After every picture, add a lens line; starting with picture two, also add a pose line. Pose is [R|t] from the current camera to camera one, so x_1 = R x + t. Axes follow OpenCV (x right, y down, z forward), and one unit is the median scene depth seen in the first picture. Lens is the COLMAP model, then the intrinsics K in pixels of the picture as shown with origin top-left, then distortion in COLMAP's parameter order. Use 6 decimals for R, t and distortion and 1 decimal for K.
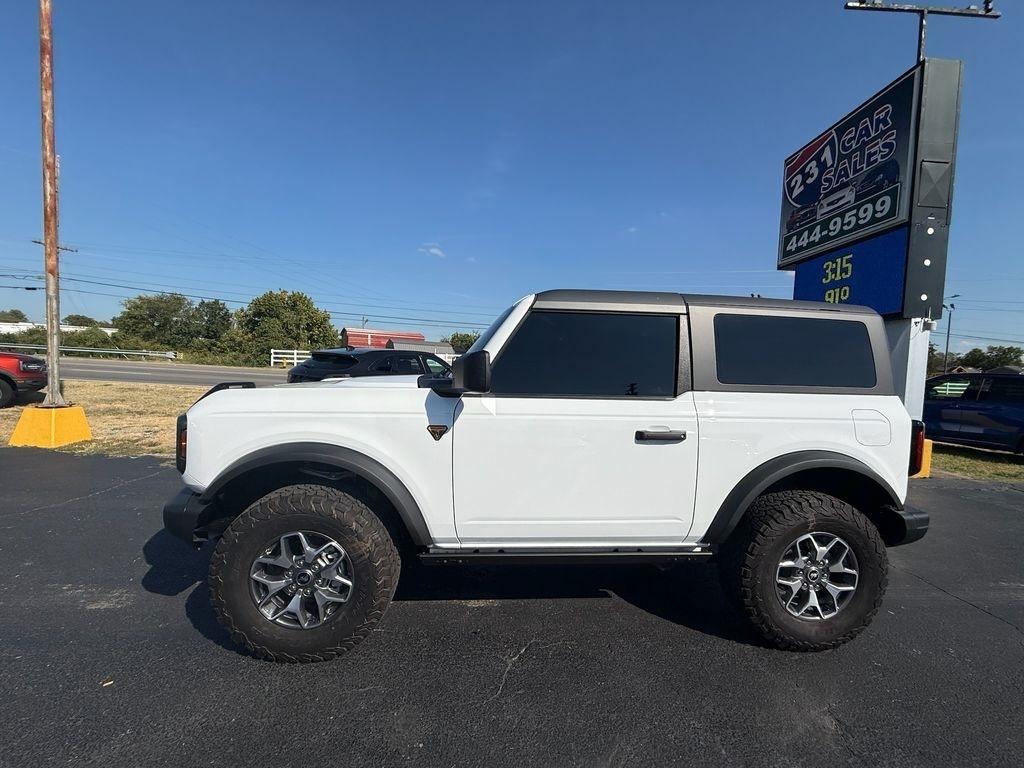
lens RADIAL K [[408.8, 0, 512.0], [0, 408.8, 384.0], [0, 0, 1]] dist [0.001360, 0.000175]
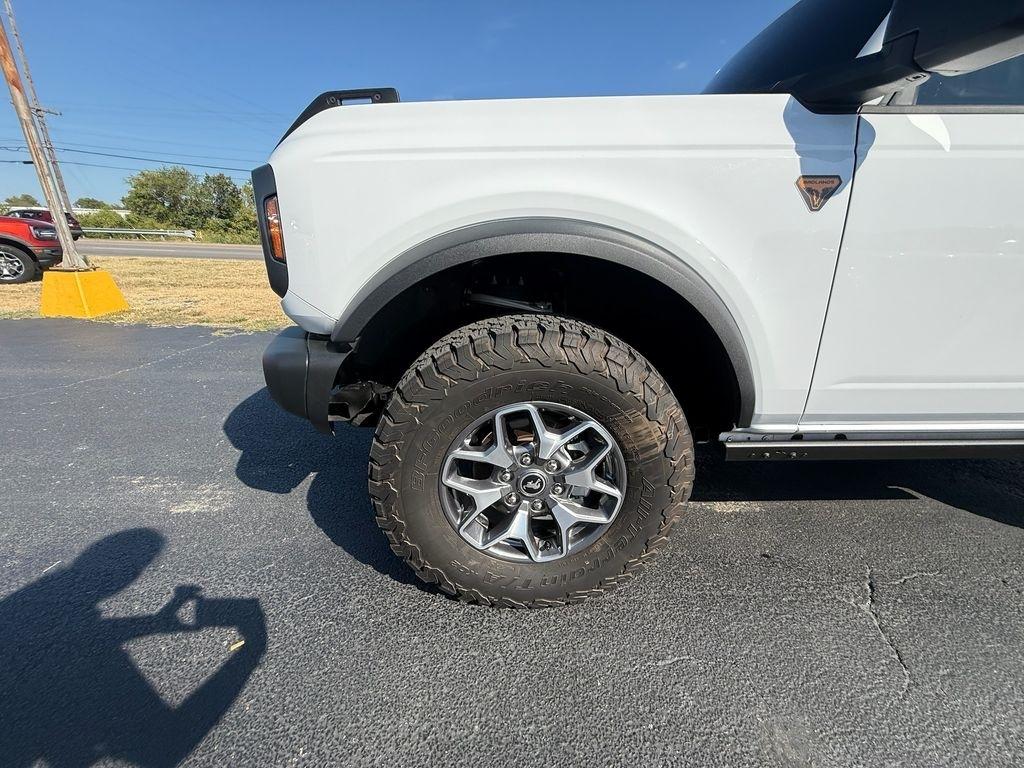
lens RADIAL K [[407.0, 0, 511.8], [0, 407.0, 386.1], [0, 0, 1]] dist [0.000790, -0.000784]
pose [[0.998368, -0.004956, -0.056898, -0.130521], [0.021029, 0.958139, 0.285530, 0.049754], [0.053101, -0.286261, 0.956679, 0.133156]]
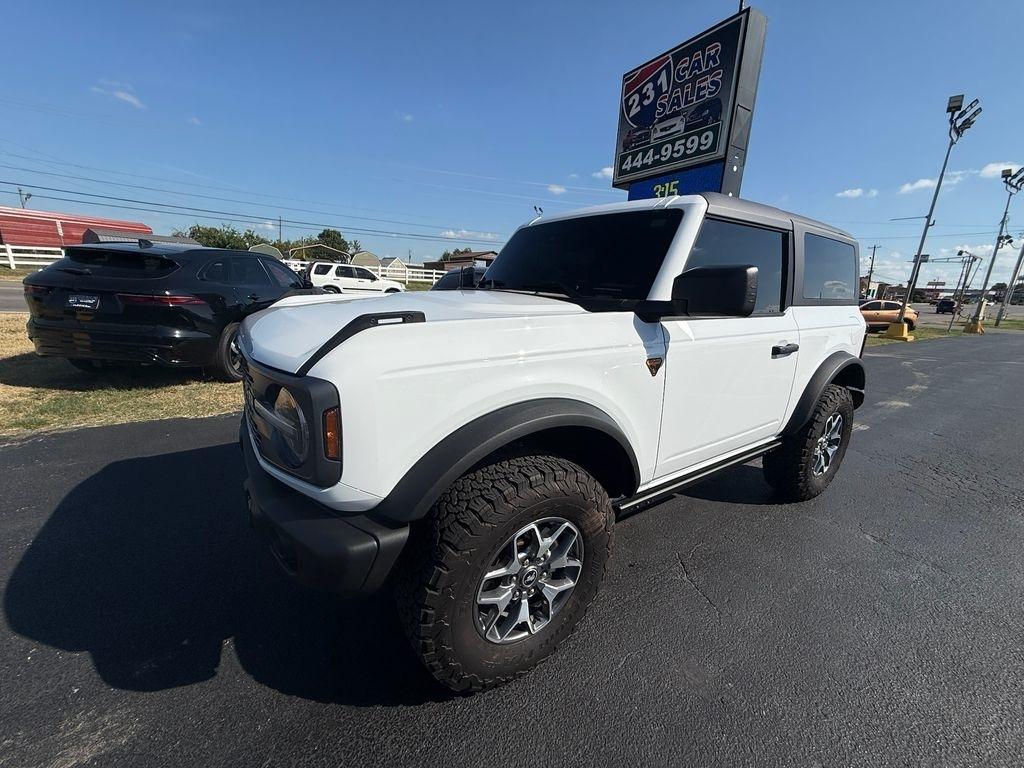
lens RADIAL K [[407.0, 0, 511.8], [0, 407.0, 386.1], [0, 0, 1]] dist [0.000790, -0.000784]
pose [[0.869935, -0.119498, 0.478470, -0.219616], [0.009055, 0.973906, 0.226769, -0.008277], [-0.493083, -0.192942, 0.848317, 0.118013]]
